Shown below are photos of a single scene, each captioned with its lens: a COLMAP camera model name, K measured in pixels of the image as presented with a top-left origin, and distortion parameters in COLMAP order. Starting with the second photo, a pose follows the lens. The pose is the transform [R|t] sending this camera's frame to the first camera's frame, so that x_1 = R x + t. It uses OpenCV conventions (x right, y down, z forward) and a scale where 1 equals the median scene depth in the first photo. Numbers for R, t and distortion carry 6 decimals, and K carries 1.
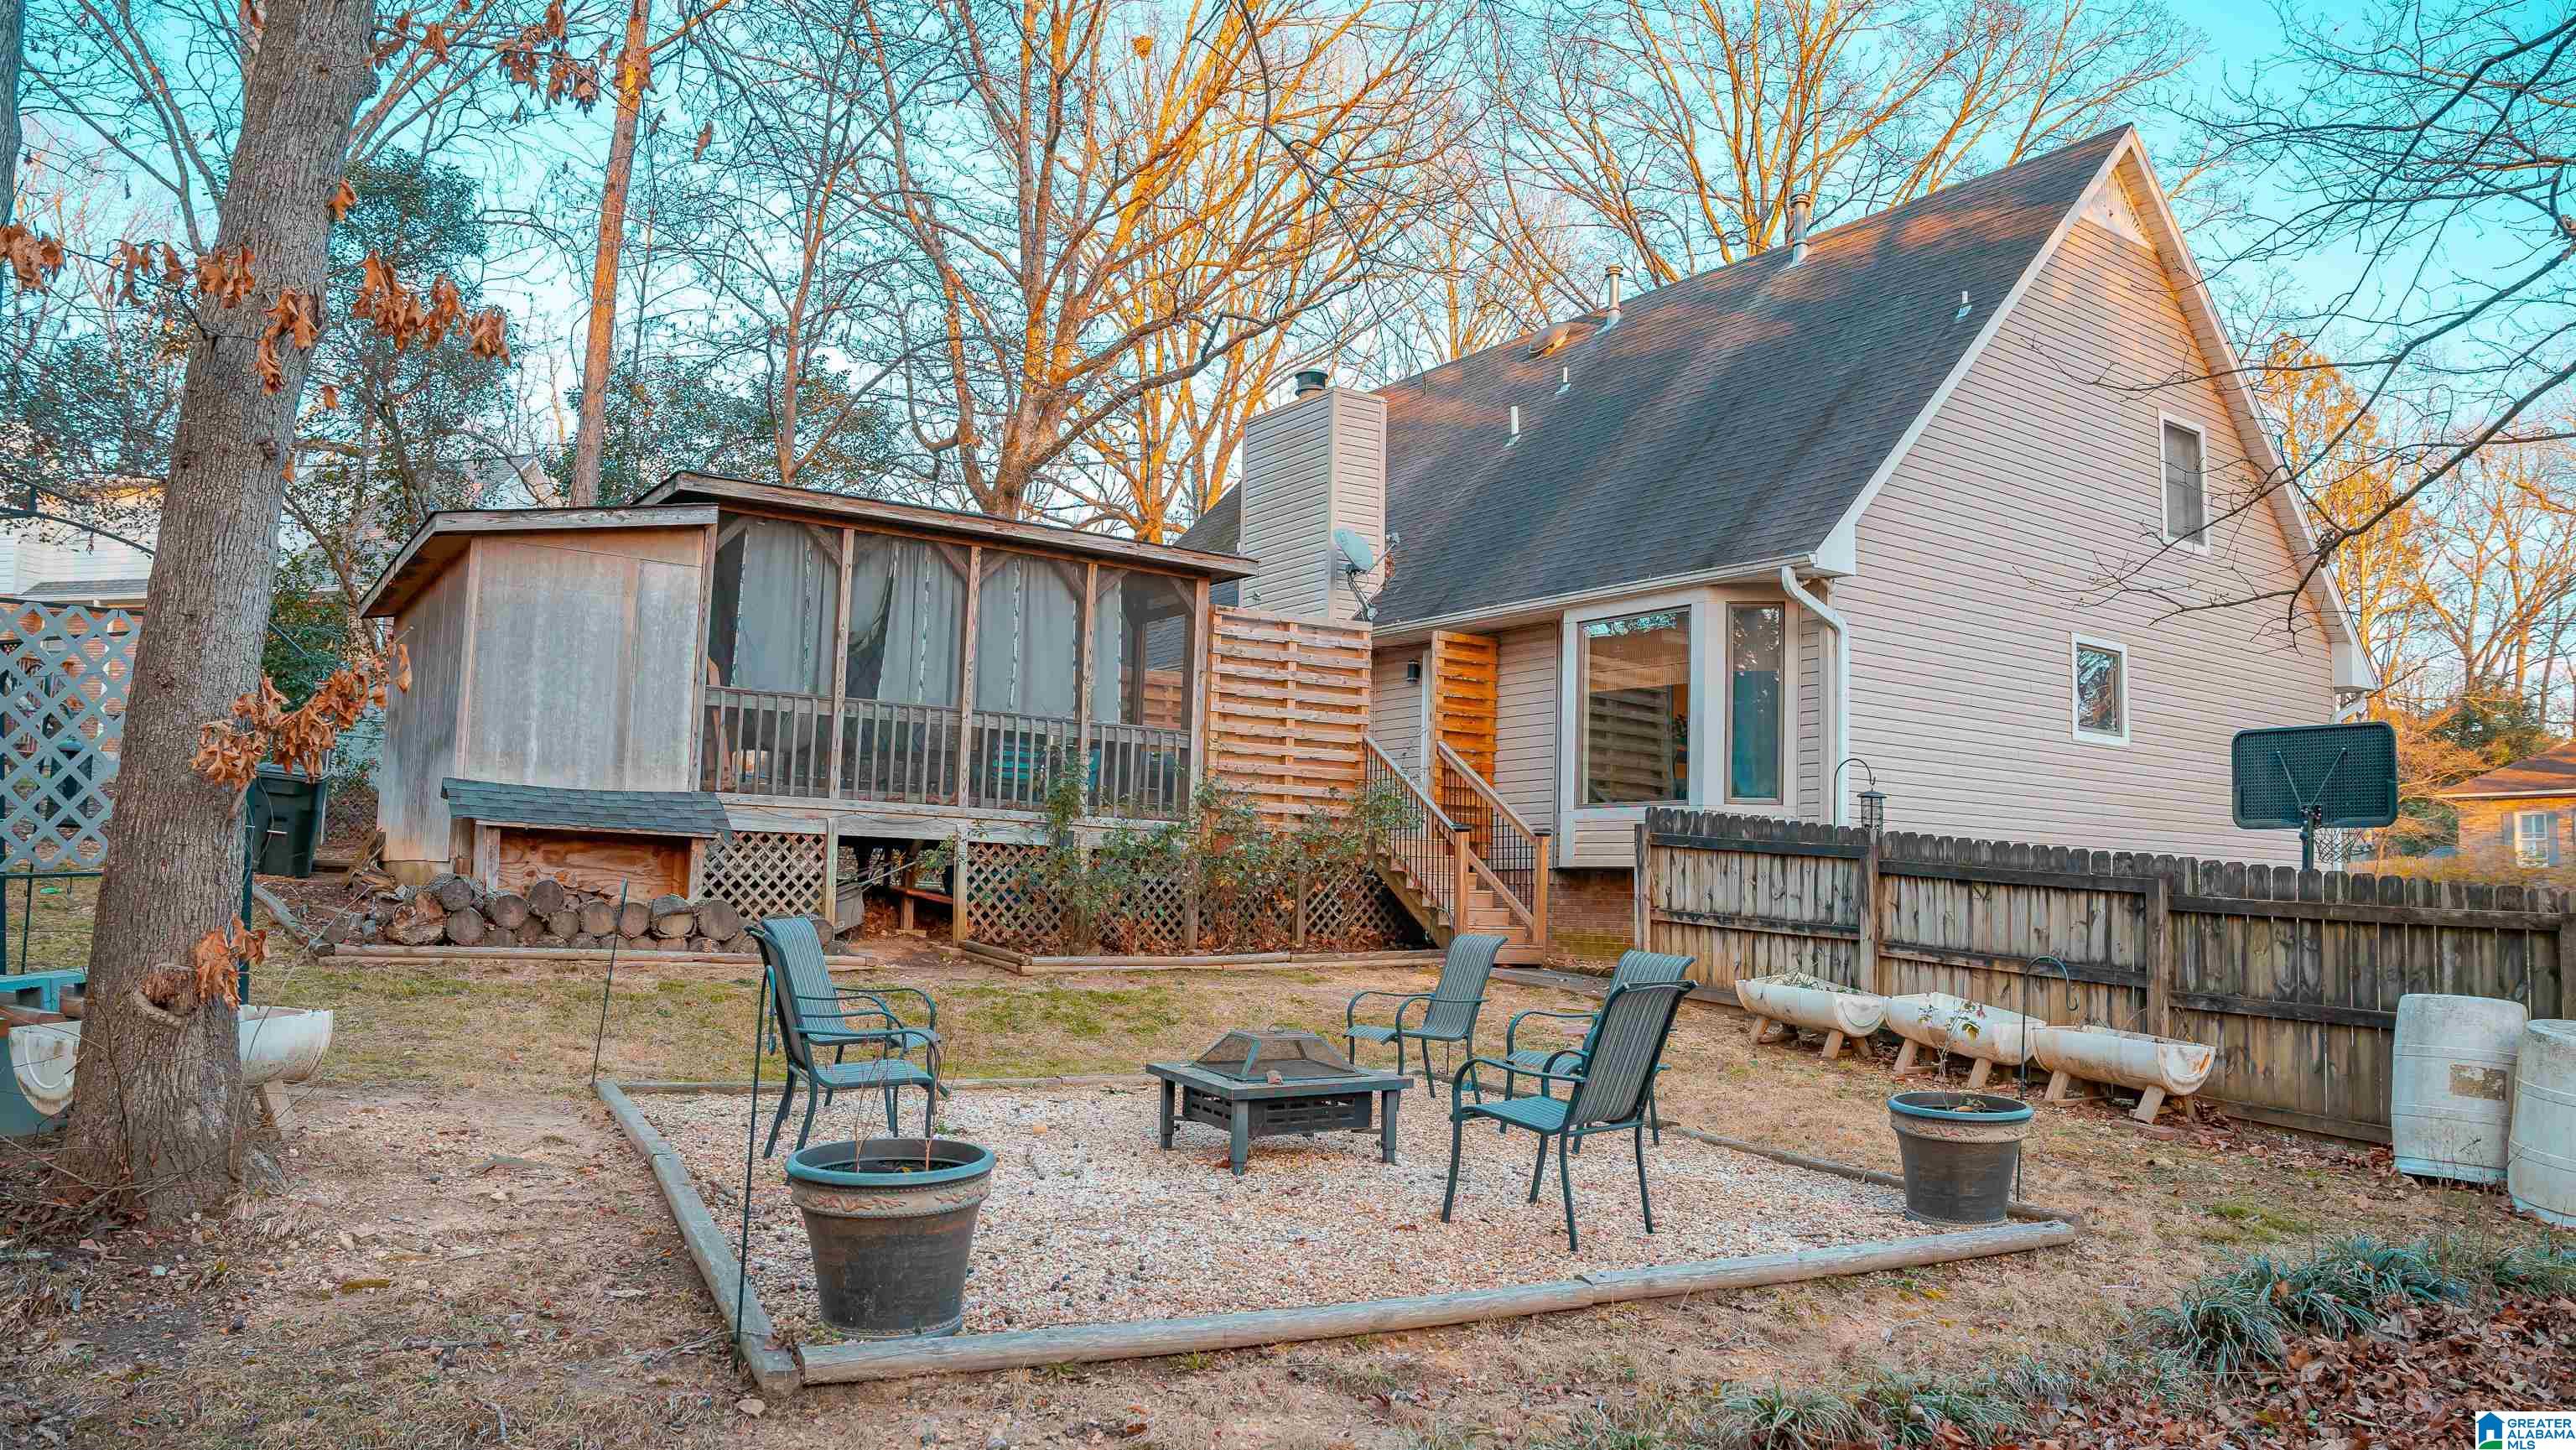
lens RADIAL K [[1749.9, 0, 1288.0], [0, 1749.9, 725.0], [0, 0, 1]] dist [-0.124225, 0.088347]
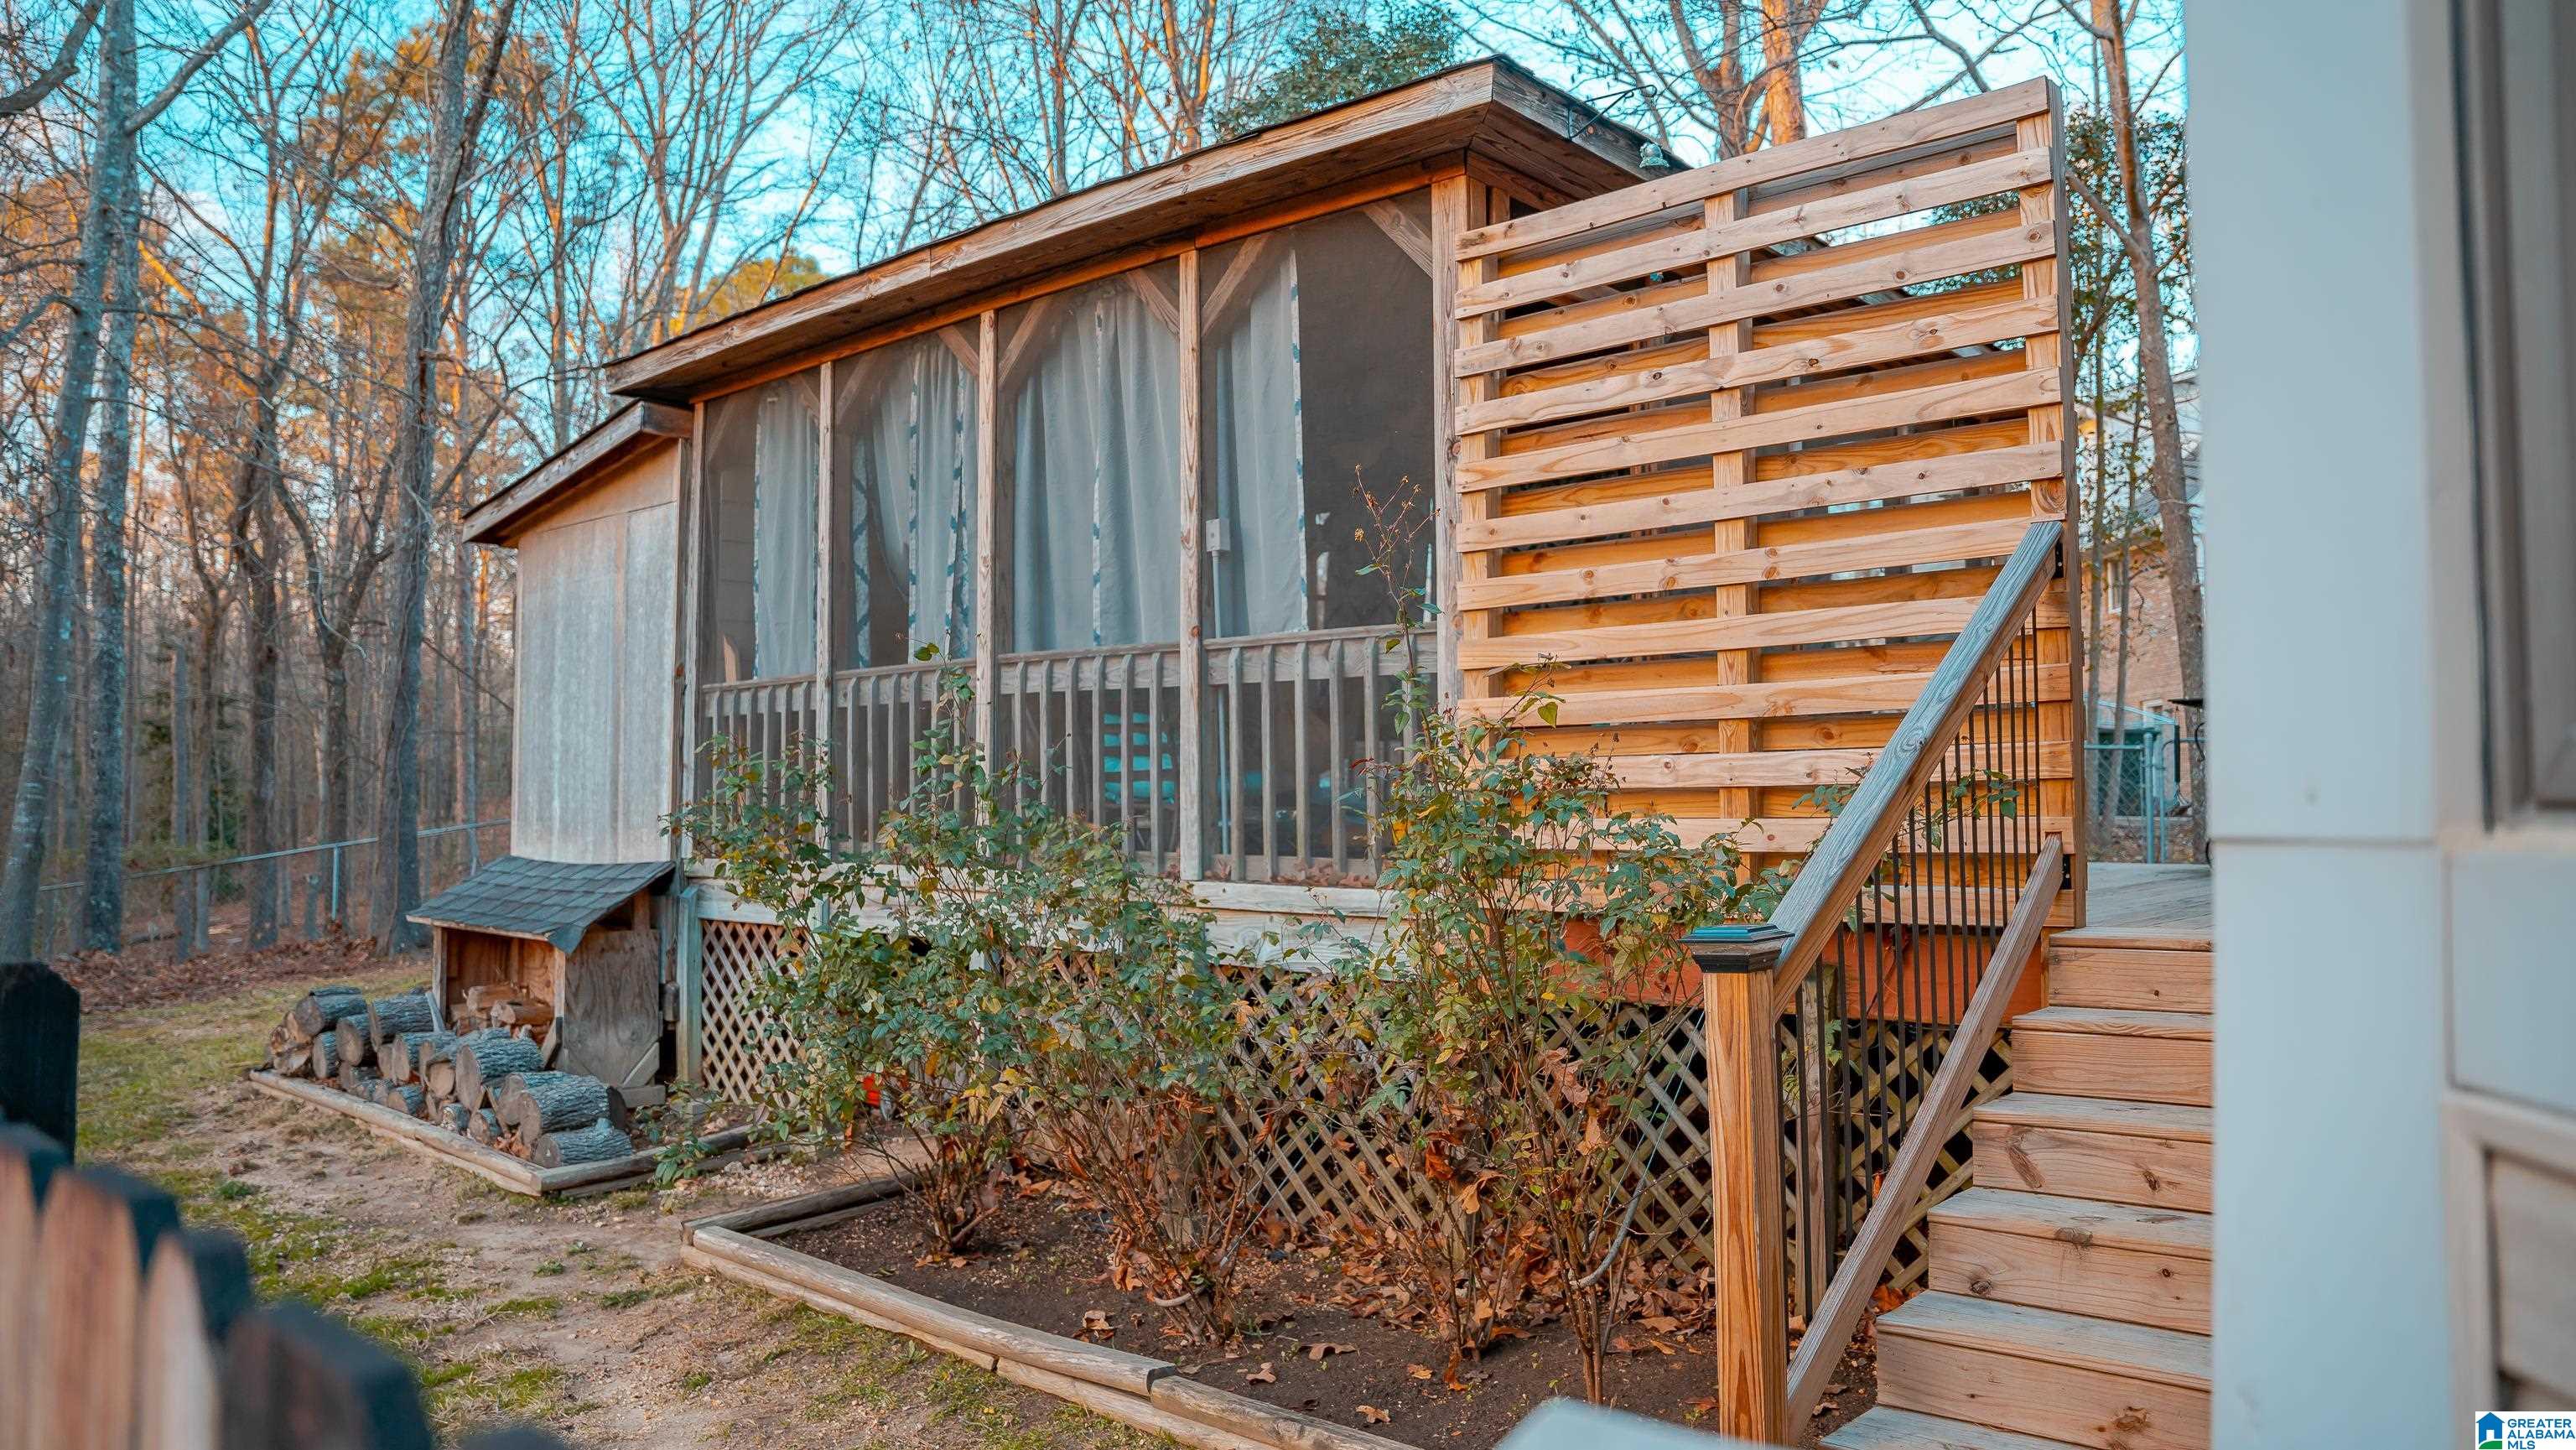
lens RADIAL K [[1749.9, 0, 1288.0], [0, 1749.9, 725.0], [0, 0, 1]] dist [-0.124225, 0.088347]
pose [[0.209759, -0.065393, -0.975564, 0.320250], [0.112624, 0.992736, -0.042329, 0.041229], [0.971245, -0.100993, 0.215600, 1.071096]]
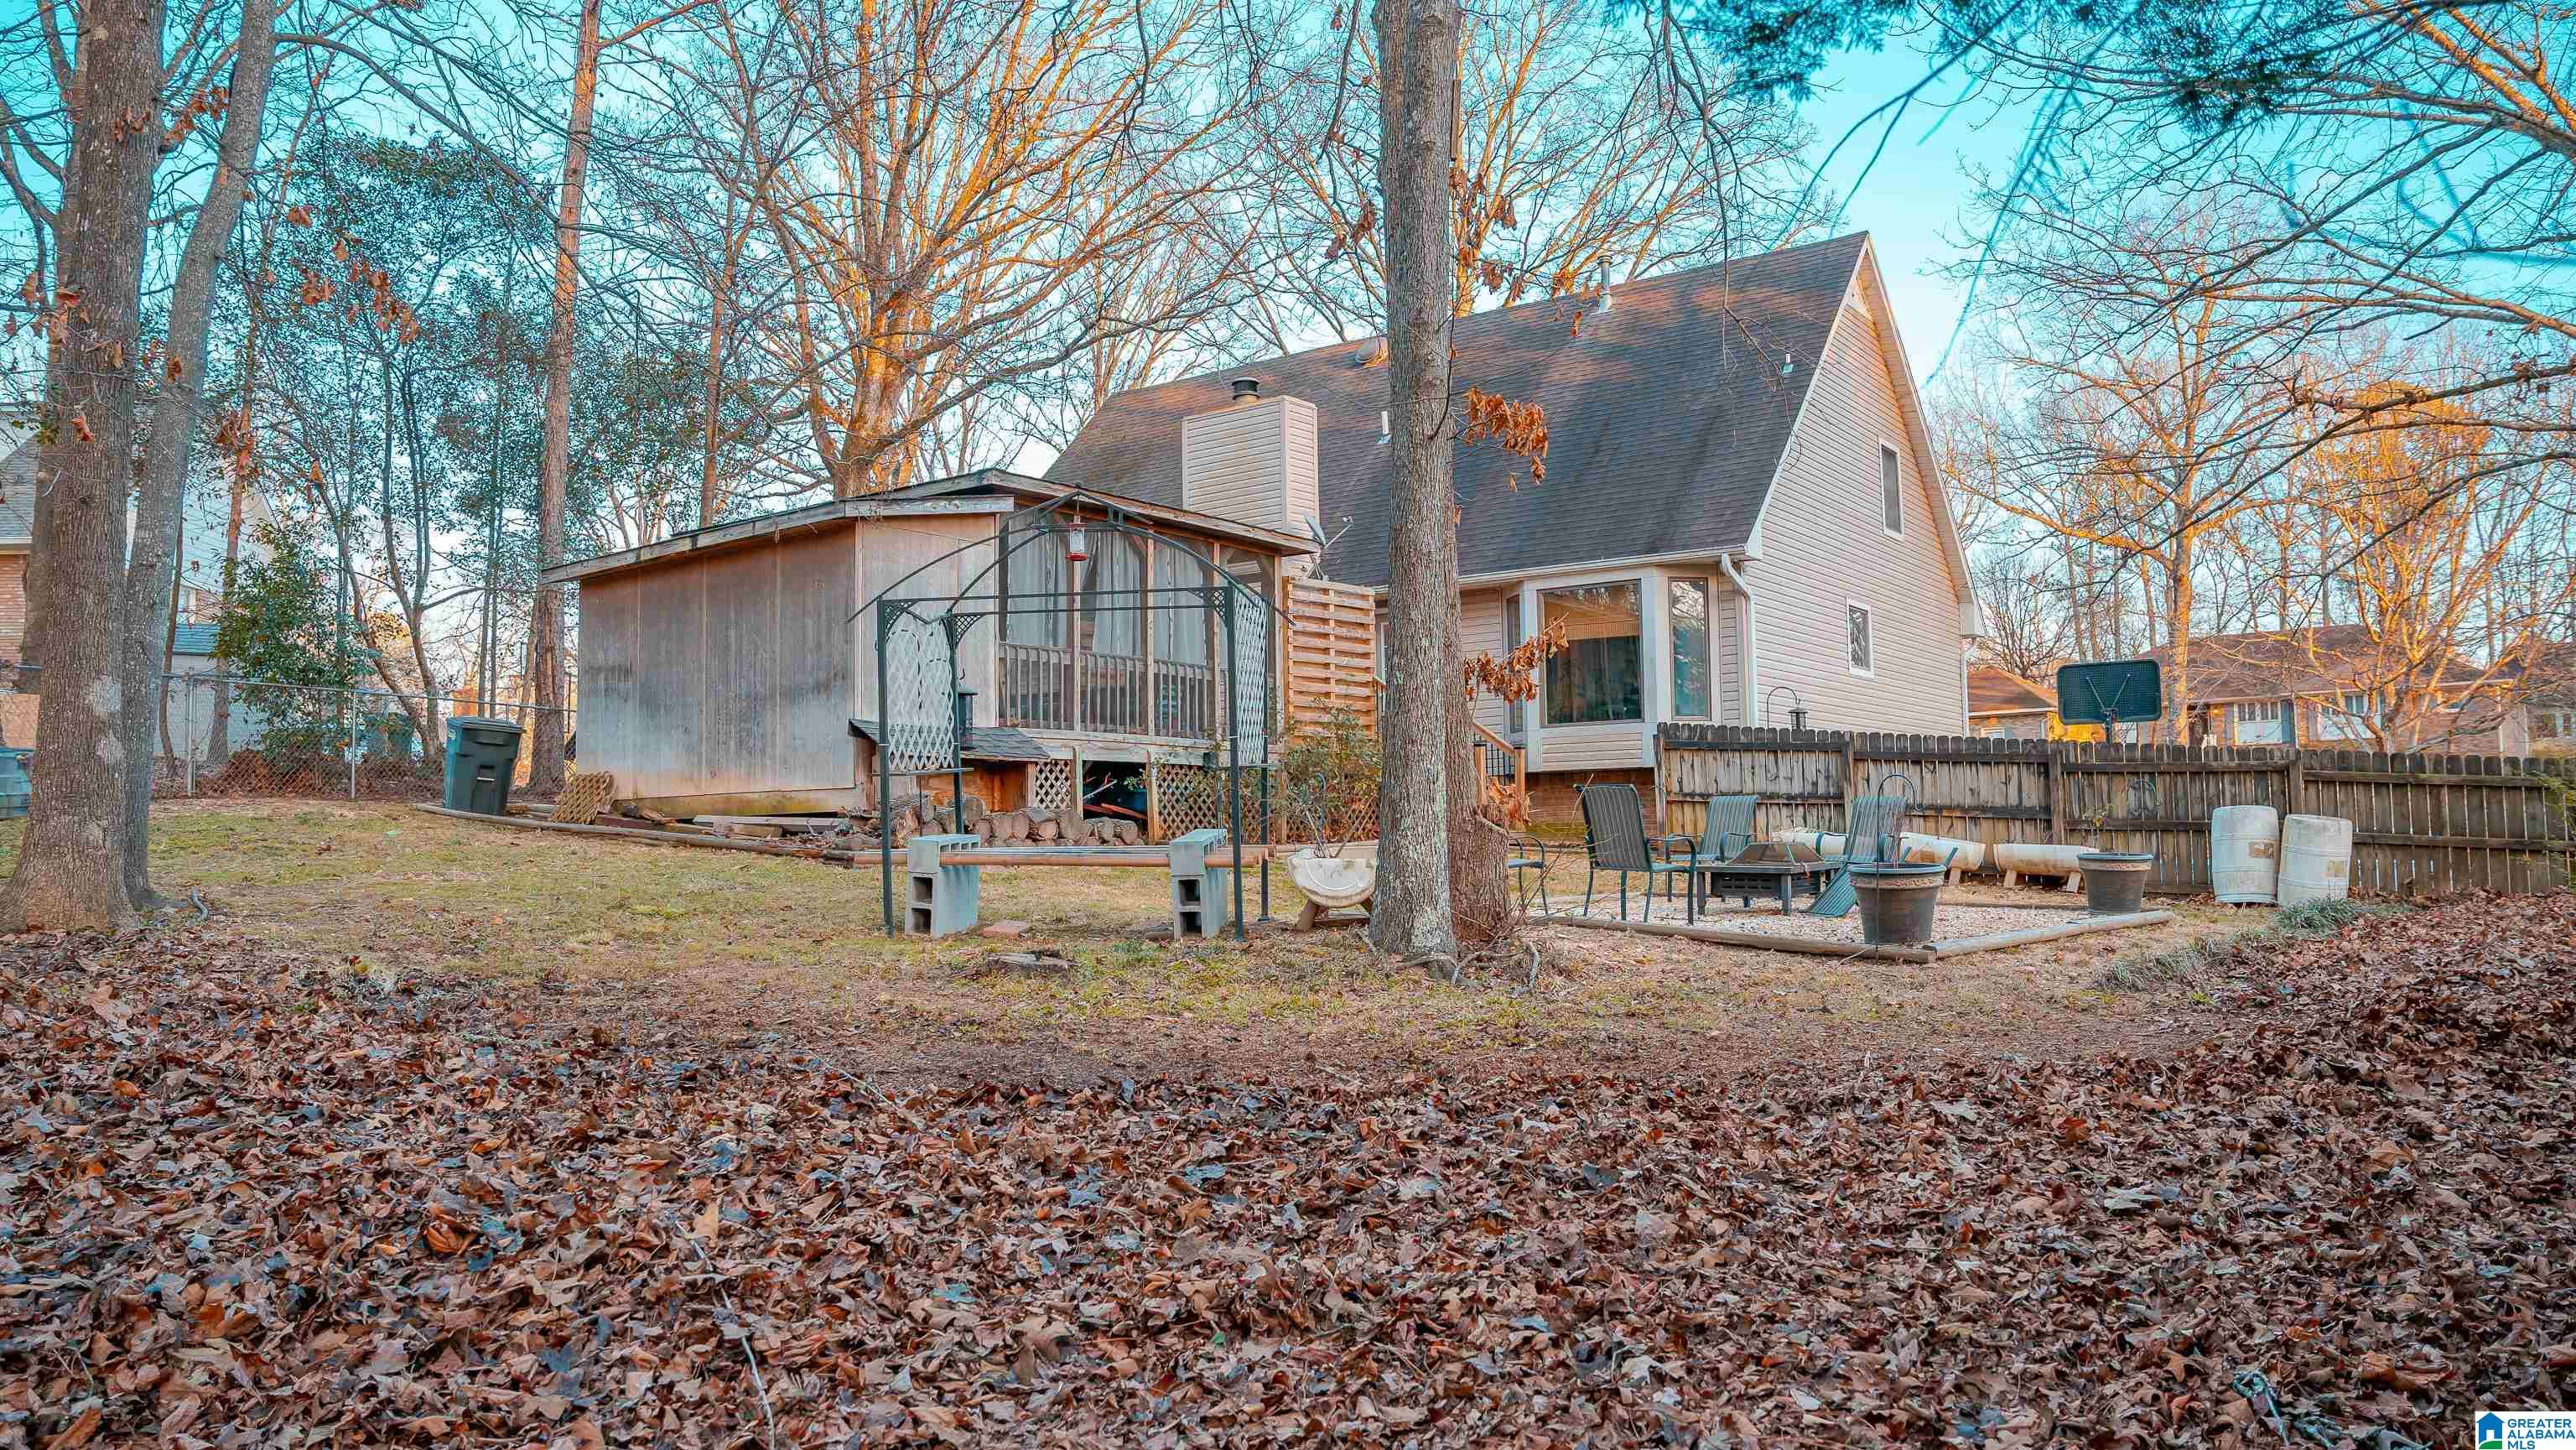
lens RADIAL K [[1749.9, 0, 1288.0], [0, 1749.9, 725.0], [0, 0, 1]] dist [-0.124225, 0.088347]
pose [[0.947870, -0.021716, 0.317916, -0.546427], [0.011729, 0.999377, 0.033297, -0.001963], [-0.318441, -0.027833, 0.947534, -0.263199]]
